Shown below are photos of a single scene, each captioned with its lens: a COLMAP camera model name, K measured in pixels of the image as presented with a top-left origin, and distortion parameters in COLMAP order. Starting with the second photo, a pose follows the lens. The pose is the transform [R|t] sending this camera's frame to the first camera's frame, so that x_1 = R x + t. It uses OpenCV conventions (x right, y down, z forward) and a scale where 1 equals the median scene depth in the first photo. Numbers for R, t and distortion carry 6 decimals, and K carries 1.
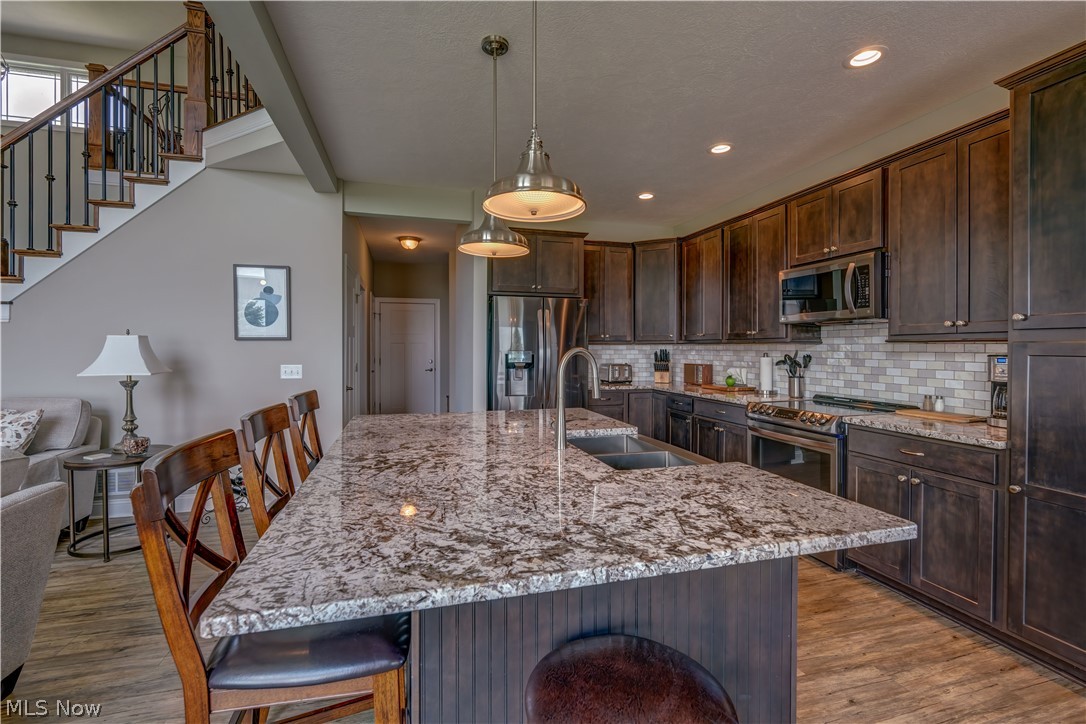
lens RADIAL K [[482.5, 0, 530.6], [0, 482.5, 350.1], [0, 0, 1]] dist [-0.003425, -0.000180]
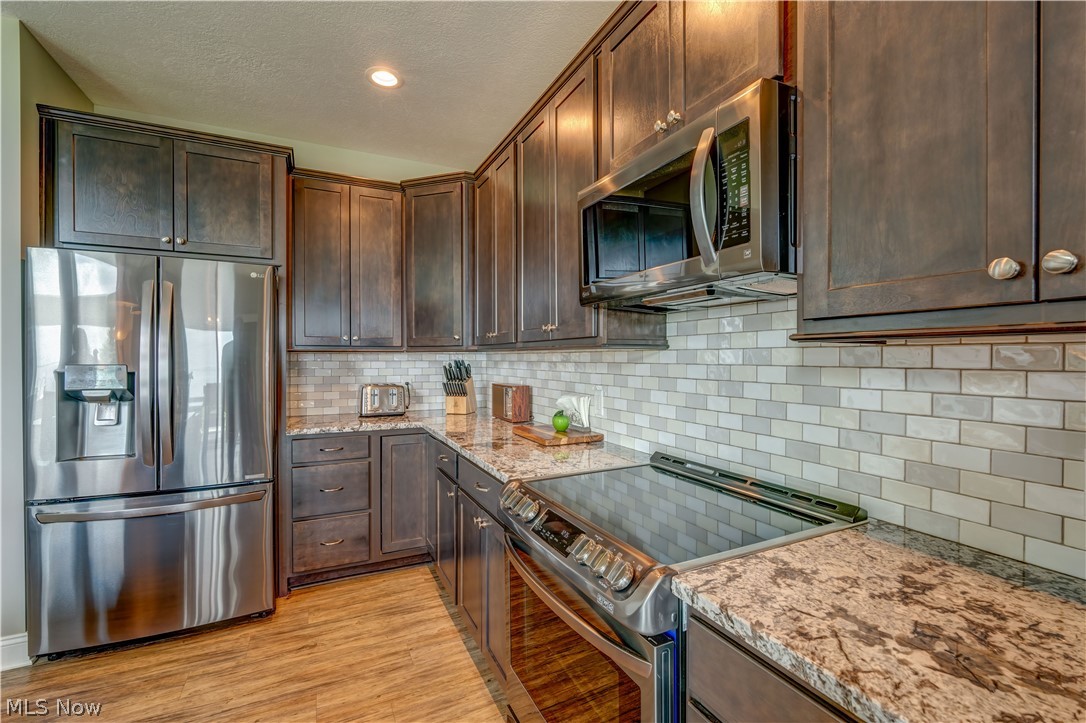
lens RADIAL K [[485.5, 0, 543.0], [0, 485.5, 361.5], [0, 0, 1]] dist [-0.002432, -0.000179]
pose [[0.980820, -0.004784, 0.194857, 0.416464], [0.004150, 0.999985, 0.003664, -0.002659], [-0.194872, -0.002785, 0.980825, 0.584292]]
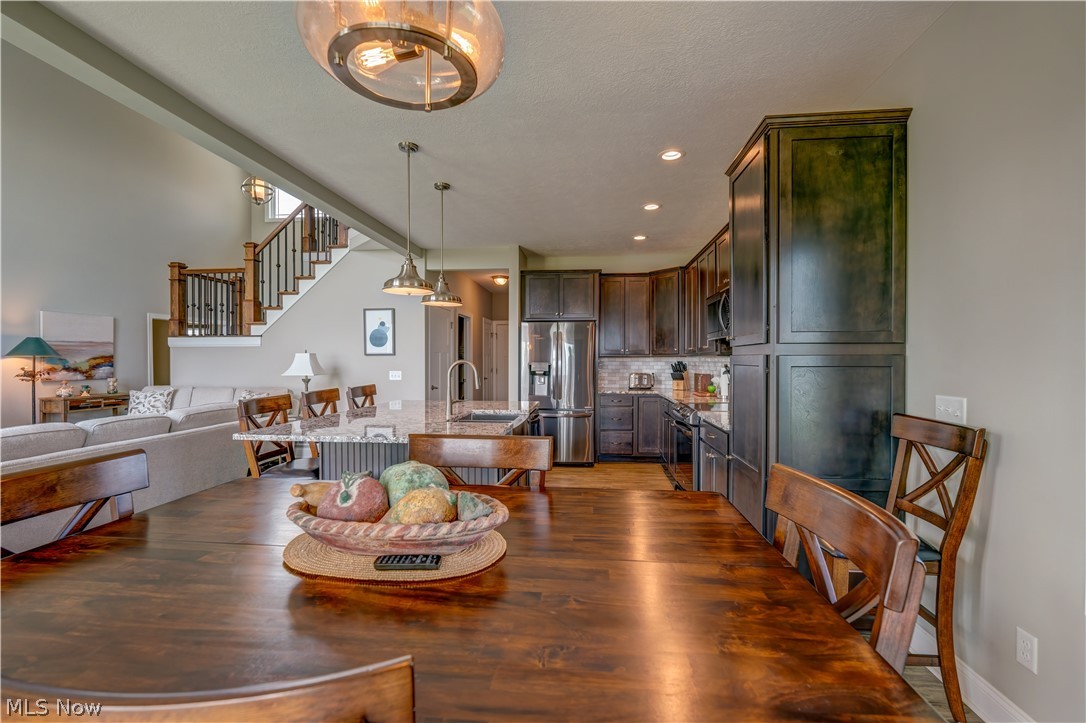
lens RADIAL K [[476.1, 0, 524.5], [0, 476.1, 363.2], [0, 0, 1]] dist [-0.000987, -0.000046]
pose [[0.926450, 0.000161, -0.376418, 0.579012], [-0.000102, 1.000000, 0.000175, 0.005162], [0.376418, -0.000124, 0.926450, -0.332025]]
